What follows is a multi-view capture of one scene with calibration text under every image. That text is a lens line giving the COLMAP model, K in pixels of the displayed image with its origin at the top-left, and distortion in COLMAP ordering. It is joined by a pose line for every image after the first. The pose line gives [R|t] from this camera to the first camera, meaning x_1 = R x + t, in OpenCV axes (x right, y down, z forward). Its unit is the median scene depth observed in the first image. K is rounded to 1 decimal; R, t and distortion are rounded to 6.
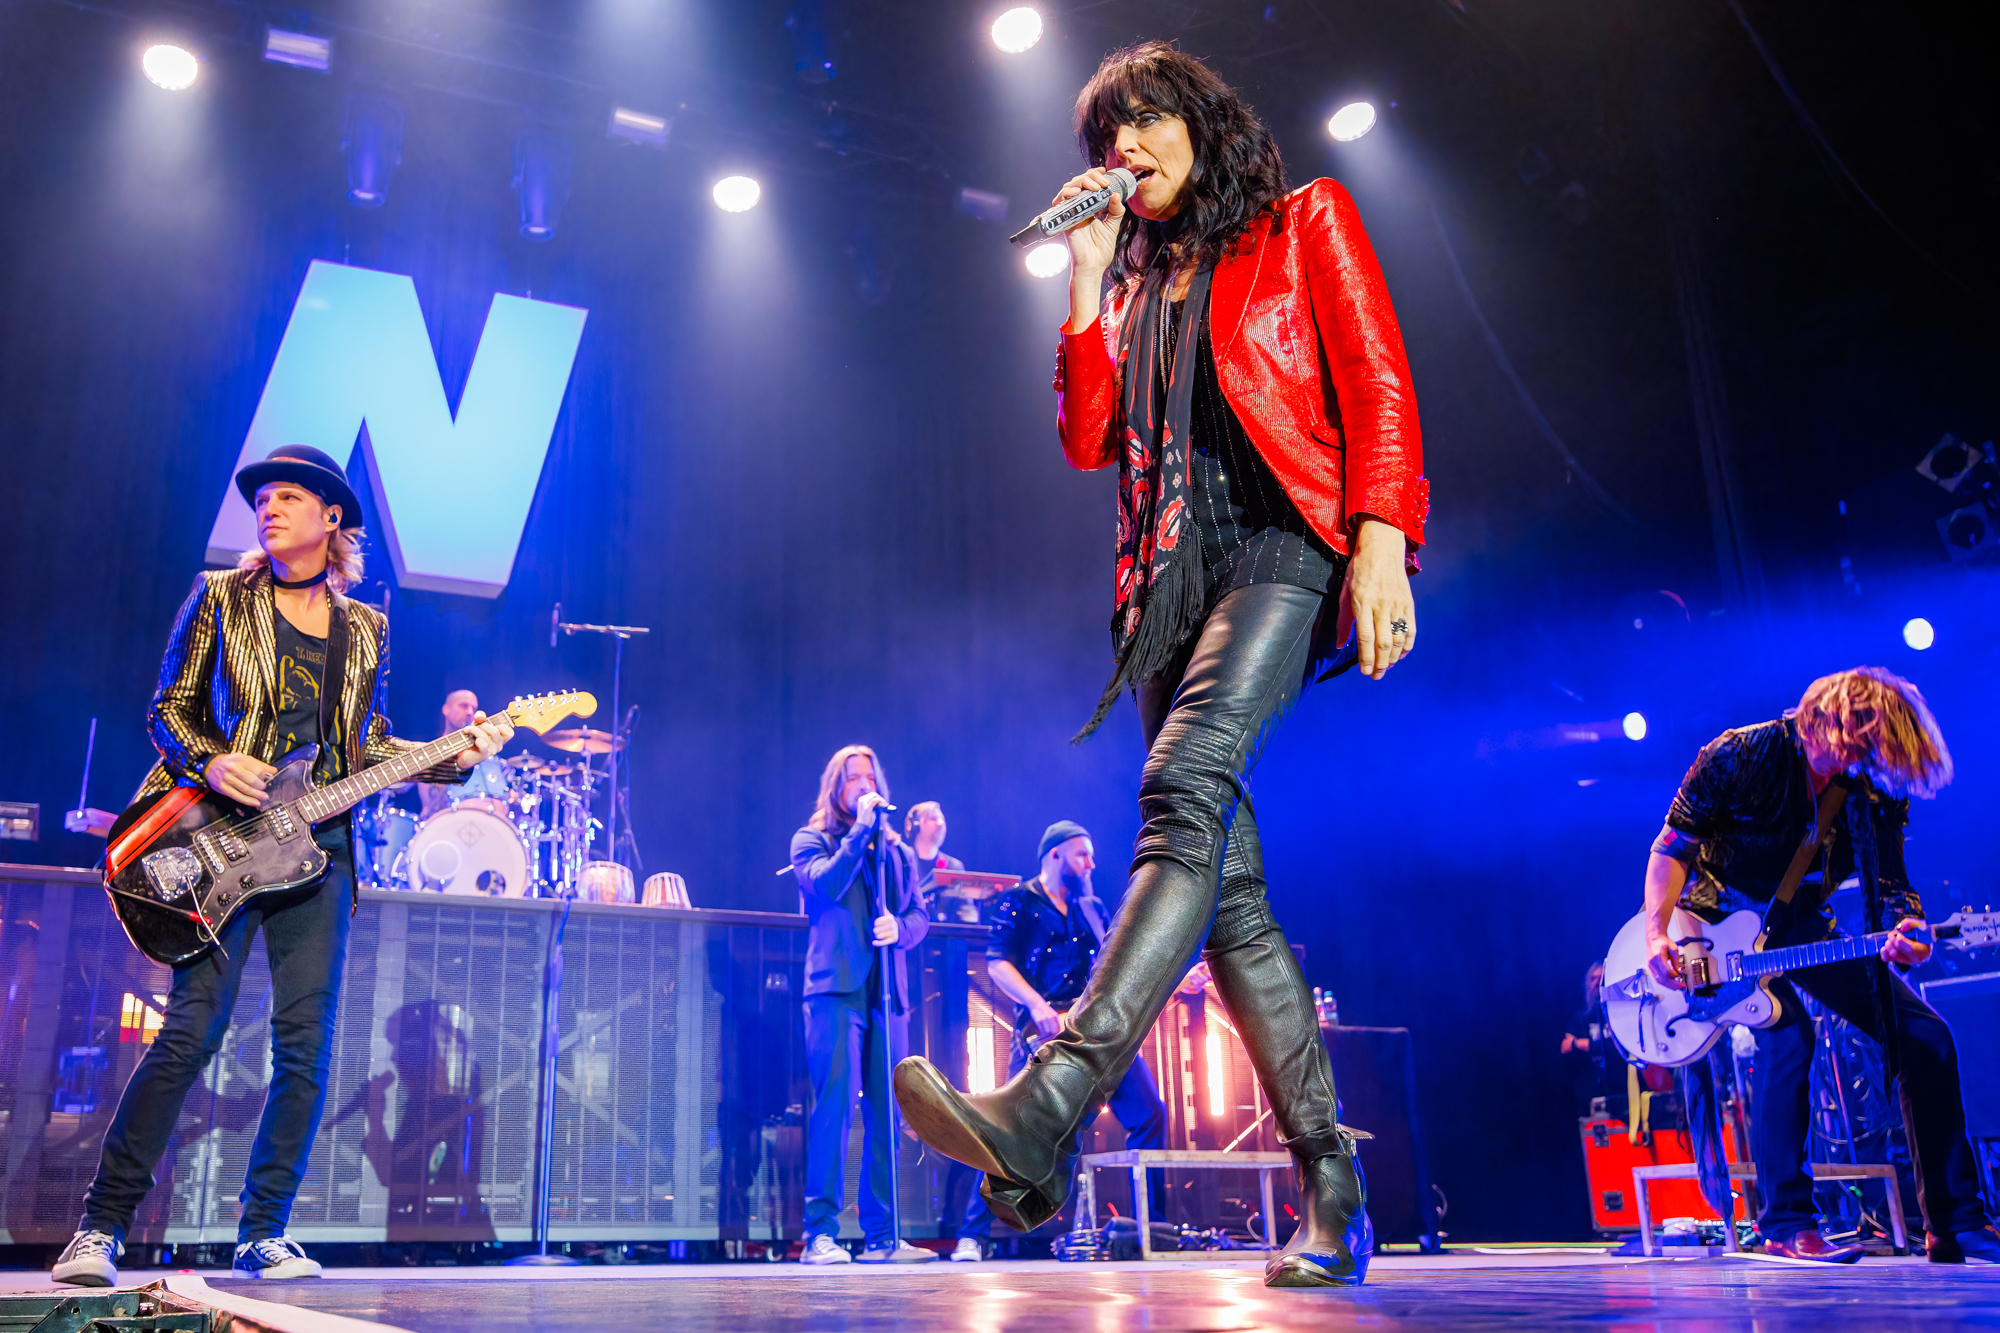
lens RADIAL K [[1890.5, 0, 1000.0], [0, 1890.5, 666.5], [0, 0, 1]] dist [-0.001201, 0.002556]
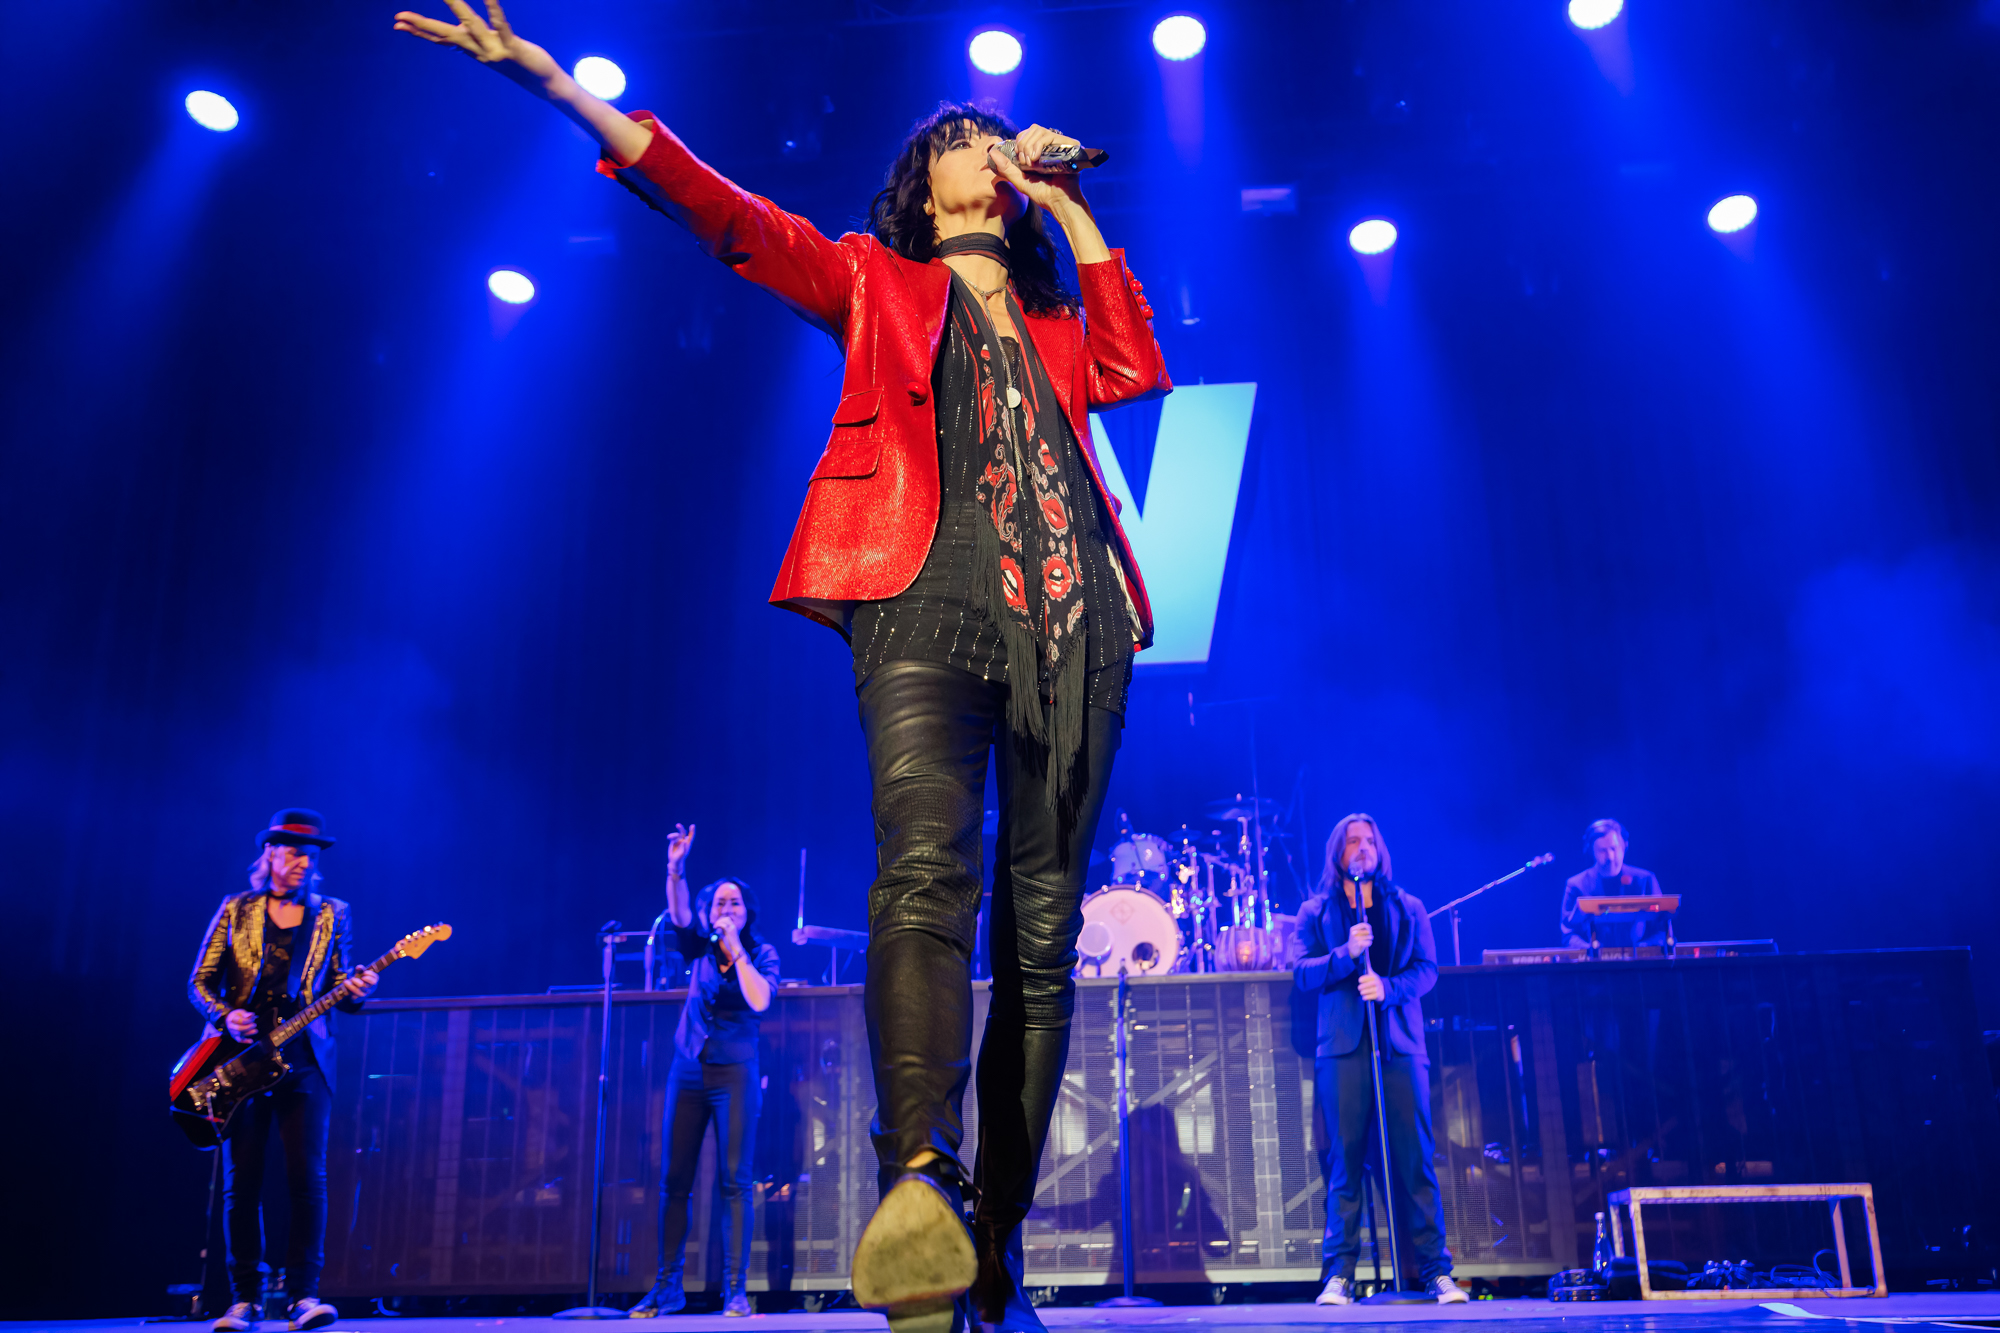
lens RADIAL K [[1927.4, 0, 1000.0], [0, 1927.4, 666.5], [0, 0, 1]] dist [0.019223, 0.002458]
pose [[0.892100, -0.148663, -0.426682, 0.178550], [0.143605, 0.988647, -0.044215, -0.014718], [0.428411, -0.021829, 0.903320, -0.046722]]
